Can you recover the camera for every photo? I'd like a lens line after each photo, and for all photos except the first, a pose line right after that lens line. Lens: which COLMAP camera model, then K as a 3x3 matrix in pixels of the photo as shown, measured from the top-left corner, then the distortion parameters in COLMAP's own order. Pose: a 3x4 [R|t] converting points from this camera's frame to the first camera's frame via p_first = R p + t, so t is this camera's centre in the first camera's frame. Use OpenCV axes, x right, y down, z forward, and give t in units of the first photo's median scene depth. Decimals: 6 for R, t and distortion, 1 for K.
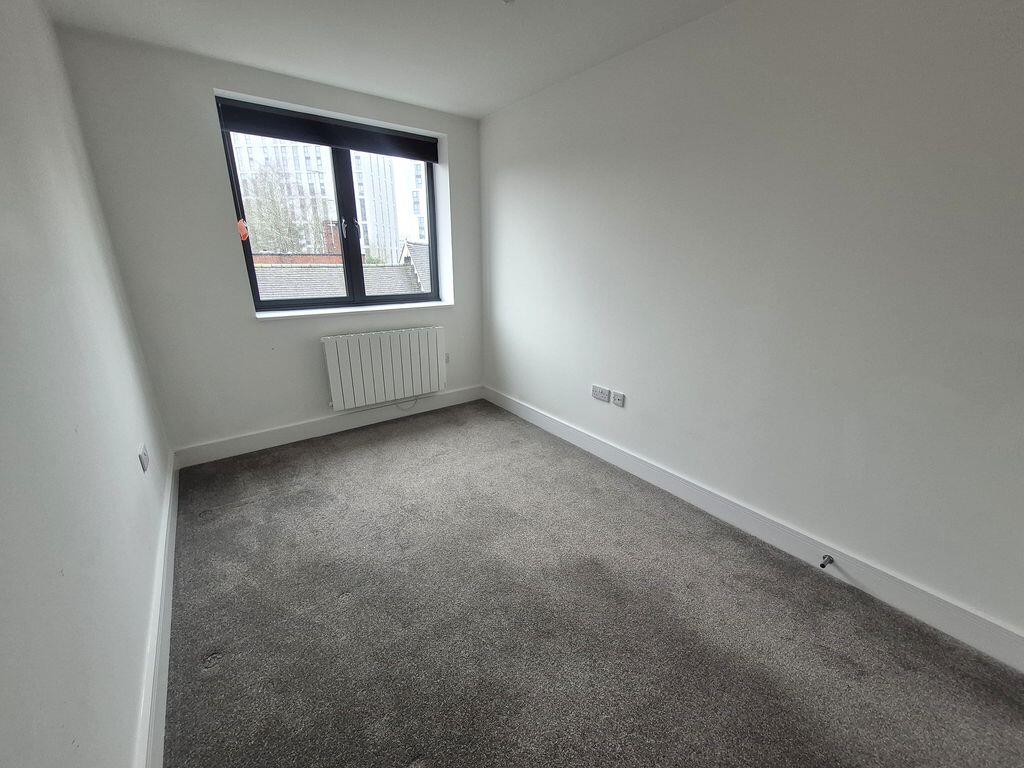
lens RADIAL K [[400.7, 0, 516.8], [0, 400.7, 389.3], [0, 0, 1]] dist [0.000406, -0.000441]
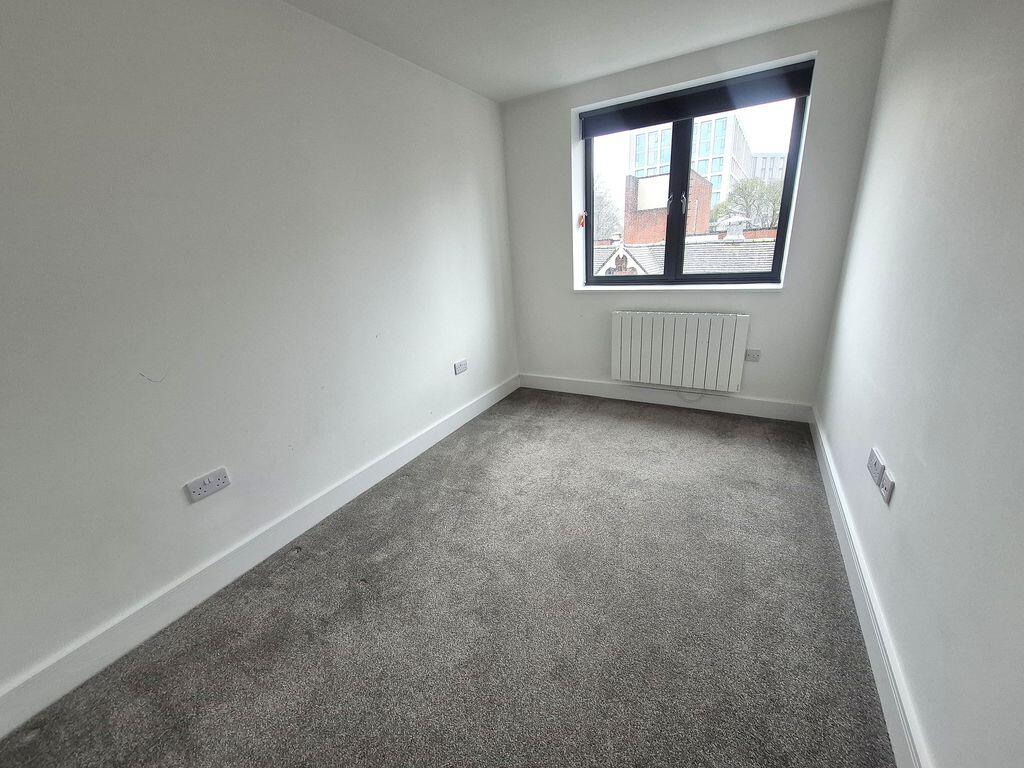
lens RADIAL K [[400.7, 0, 509.6], [0, 400.7, 387.8], [0, 0, 1]] dist [0.000406, -0.000441]
pose [[0.392964, 0.277486, -0.876687, 0.385652], [-0.221716, 0.953847, 0.202527, -0.077824], [0.892424, 0.114790, 0.436351, 0.251801]]
